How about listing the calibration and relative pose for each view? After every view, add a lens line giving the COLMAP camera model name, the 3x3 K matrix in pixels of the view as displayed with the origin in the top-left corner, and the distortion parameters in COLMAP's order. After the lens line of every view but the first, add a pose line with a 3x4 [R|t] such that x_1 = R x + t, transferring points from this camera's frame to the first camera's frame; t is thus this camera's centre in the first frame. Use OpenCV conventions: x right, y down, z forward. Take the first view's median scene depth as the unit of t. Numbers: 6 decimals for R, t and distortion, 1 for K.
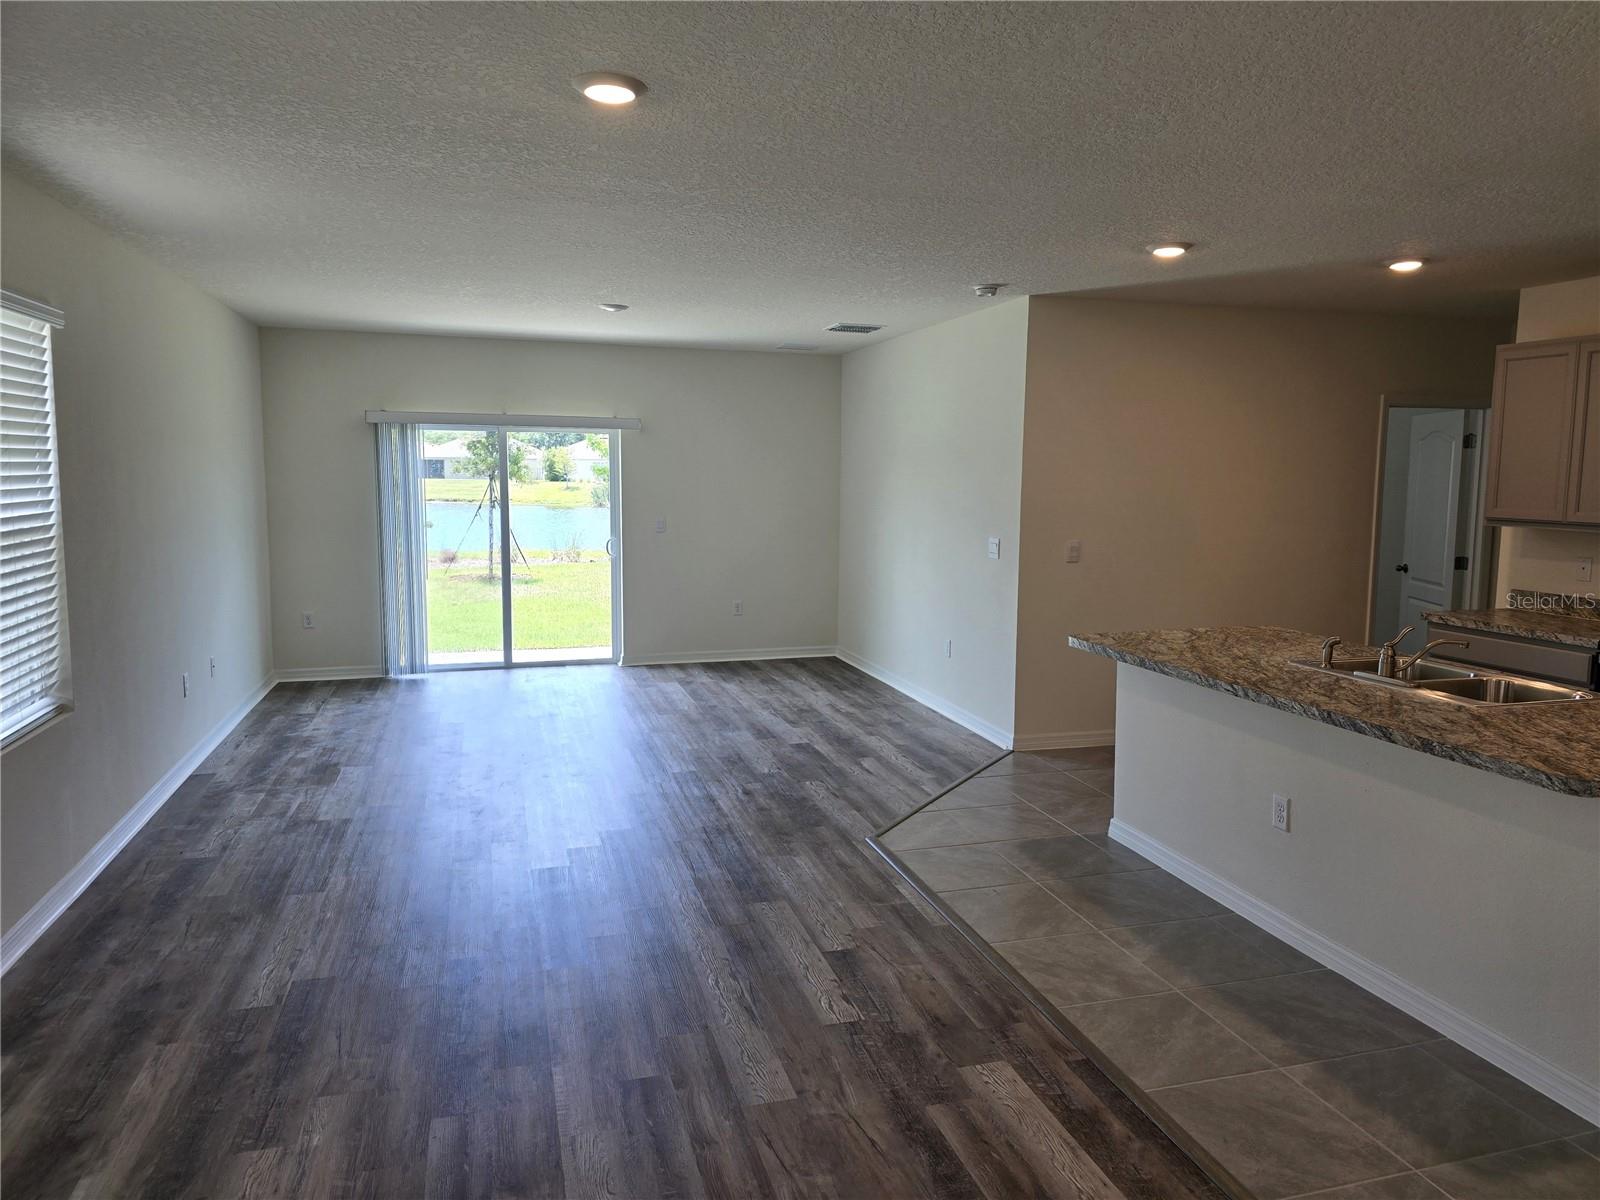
lens RADIAL K [[1077.5, 0, 800.0], [0, 1077.5, 600.0], [0, 0, 1]] dist [0.069553, -0.044636]
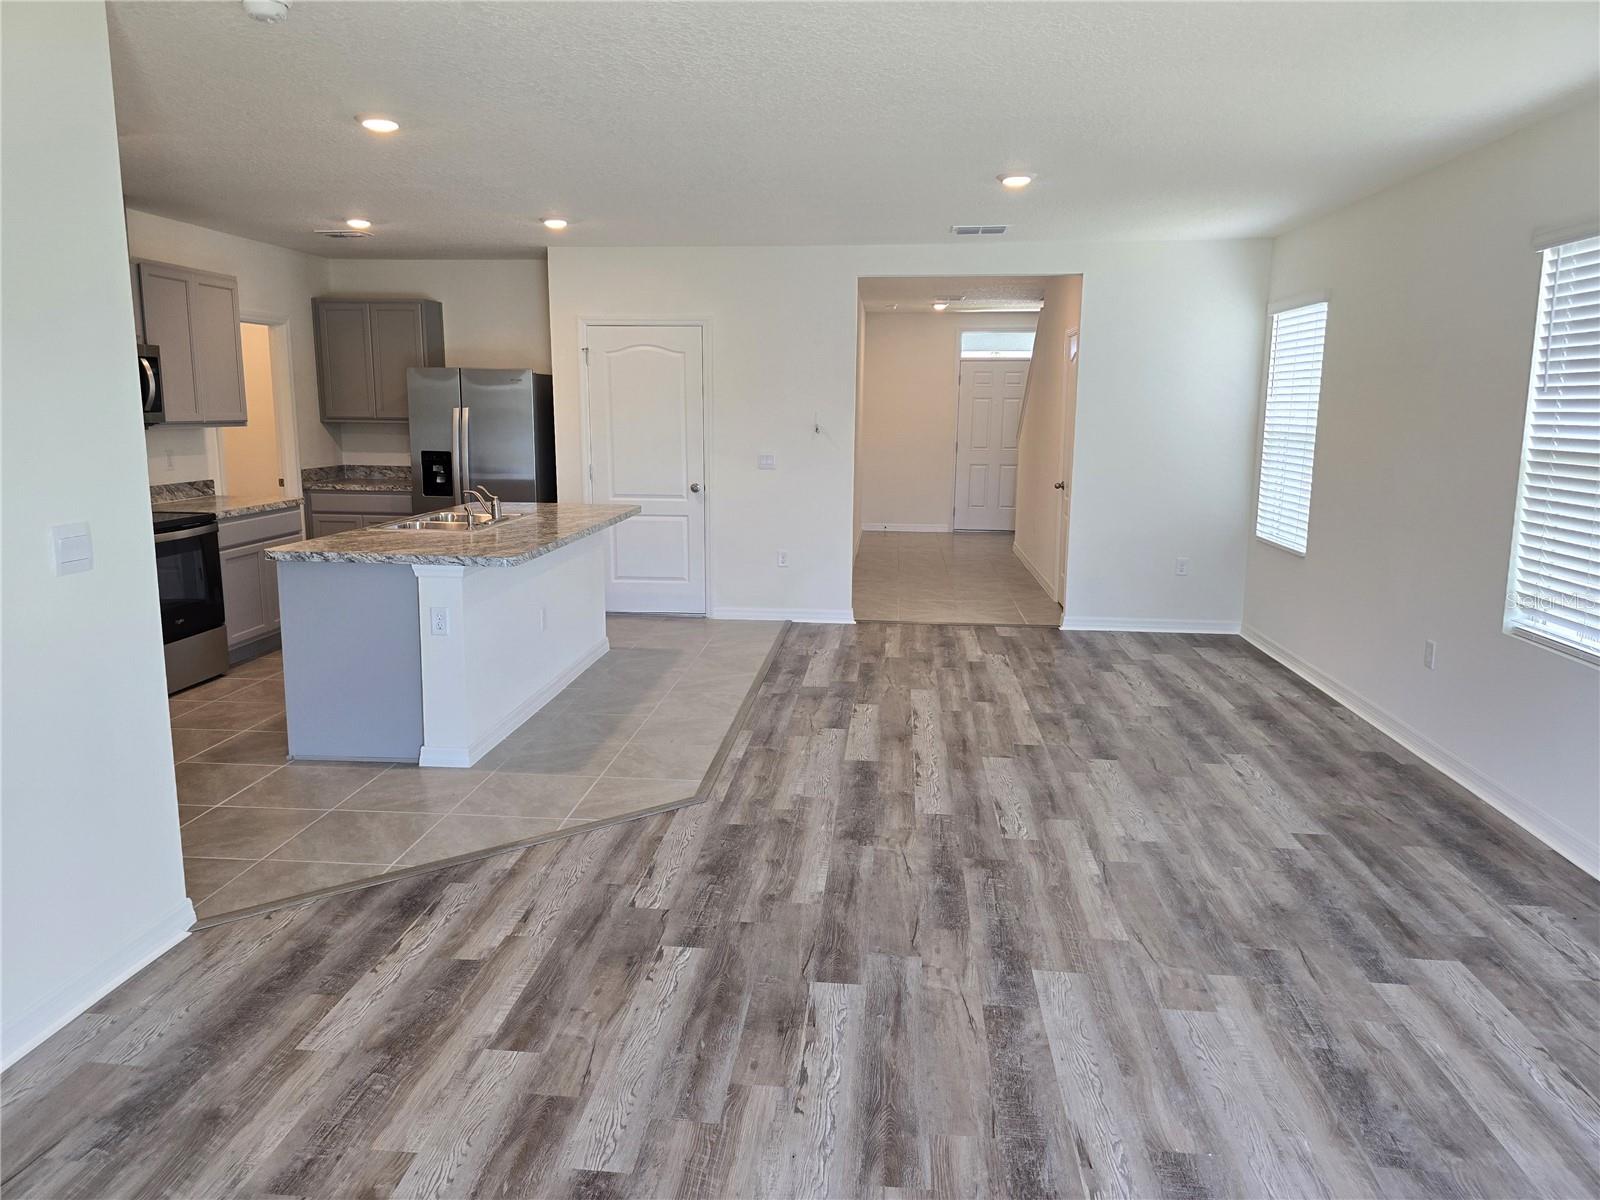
lens RADIAL K [[1077.5, 0, 800.0], [0, 1077.5, 600.0], [0, 0, 1]] dist [0.069553, -0.044636]
pose [[-0.931300, -0.081845, 0.354939, -0.337820], [0.028977, 0.954695, 0.296172, -0.212929], [-0.363099, 0.286110, -0.886736, 1.842718]]
